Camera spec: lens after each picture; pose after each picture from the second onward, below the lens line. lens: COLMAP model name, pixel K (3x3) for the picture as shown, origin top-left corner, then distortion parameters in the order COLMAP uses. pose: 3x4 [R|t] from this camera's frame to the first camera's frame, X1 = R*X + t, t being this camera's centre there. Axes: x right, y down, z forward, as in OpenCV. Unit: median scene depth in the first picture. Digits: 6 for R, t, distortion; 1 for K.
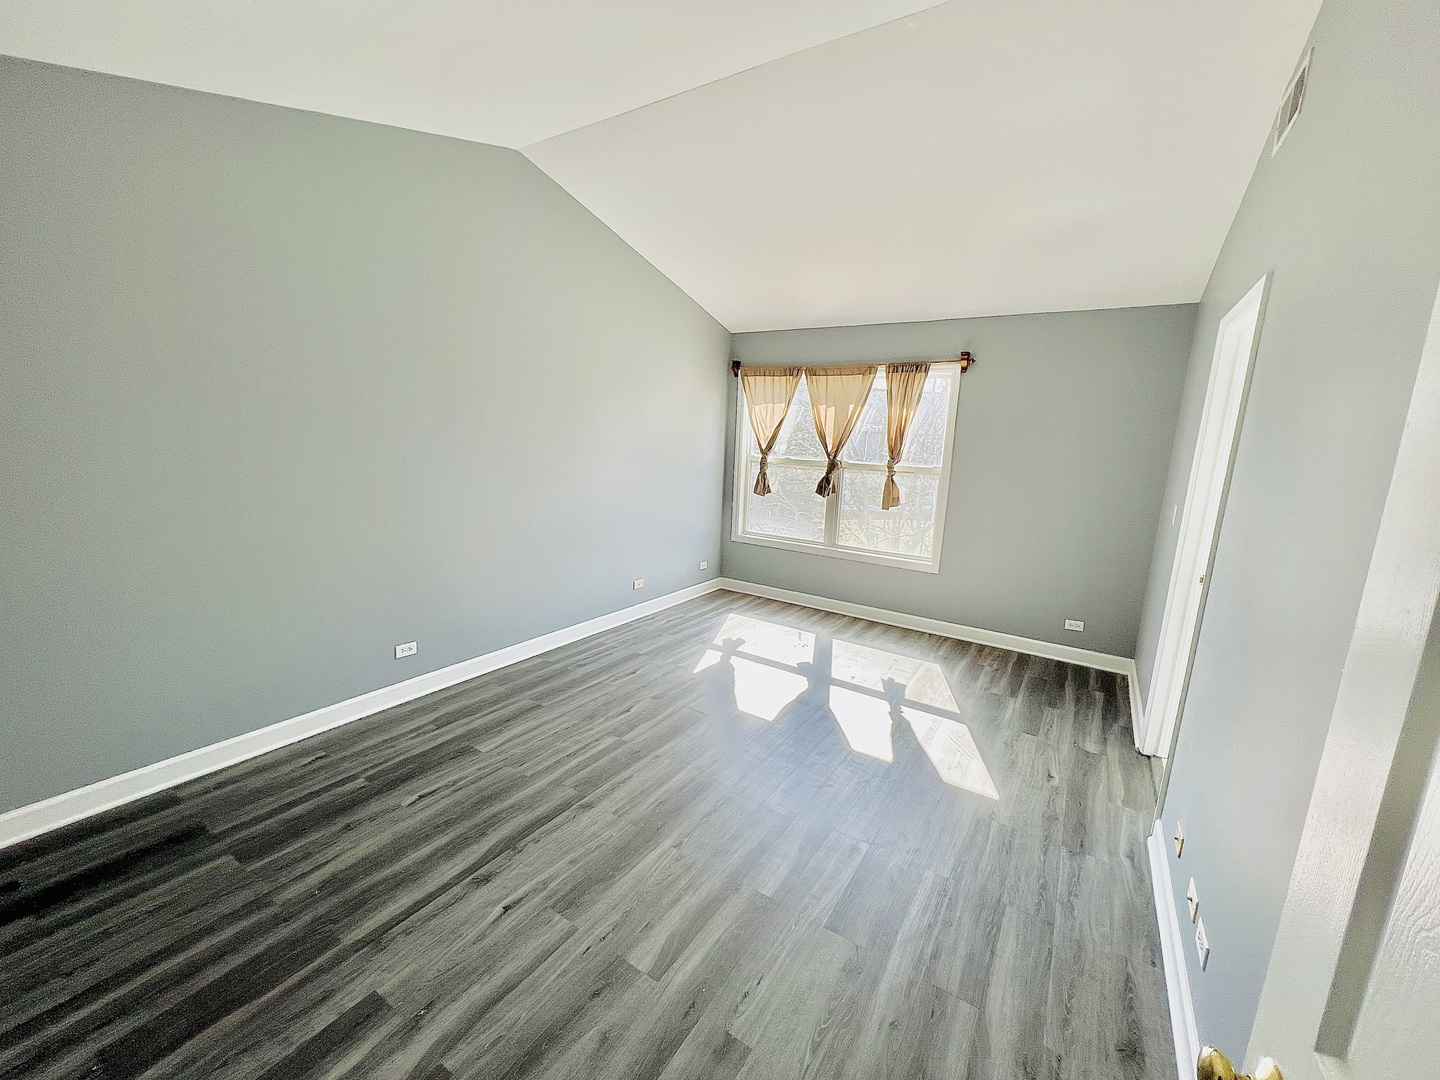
lens RADIAL K [[577.7, 0, 720.0], [0, 577.7, 540.0], [0, 0, 1]] dist [-0.000578, -0.000072]
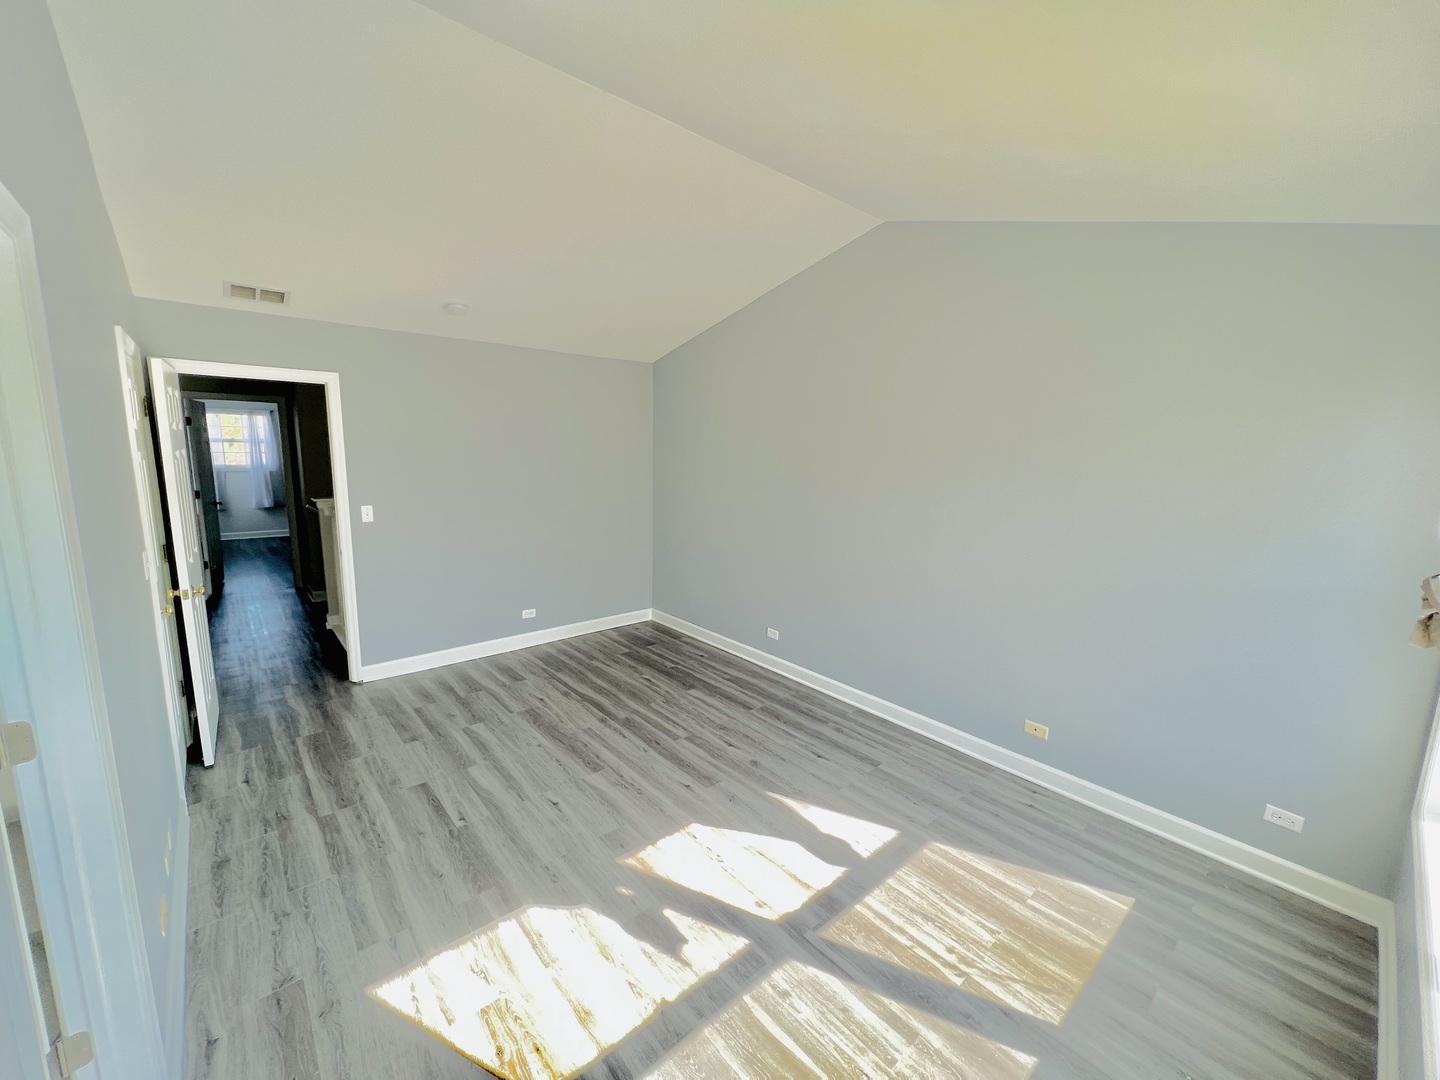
lens RADIAL K [[577.7, 0, 720.0], [0, 577.7, 540.0], [0, 0, 1]] dist [-0.000578, -0.000072]
pose [[-0.271367, 0.109049, -0.956278, 1.022772], [-0.209012, 0.963174, 0.169148, -0.304636], [0.939507, 0.245774, -0.238581, 1.423890]]
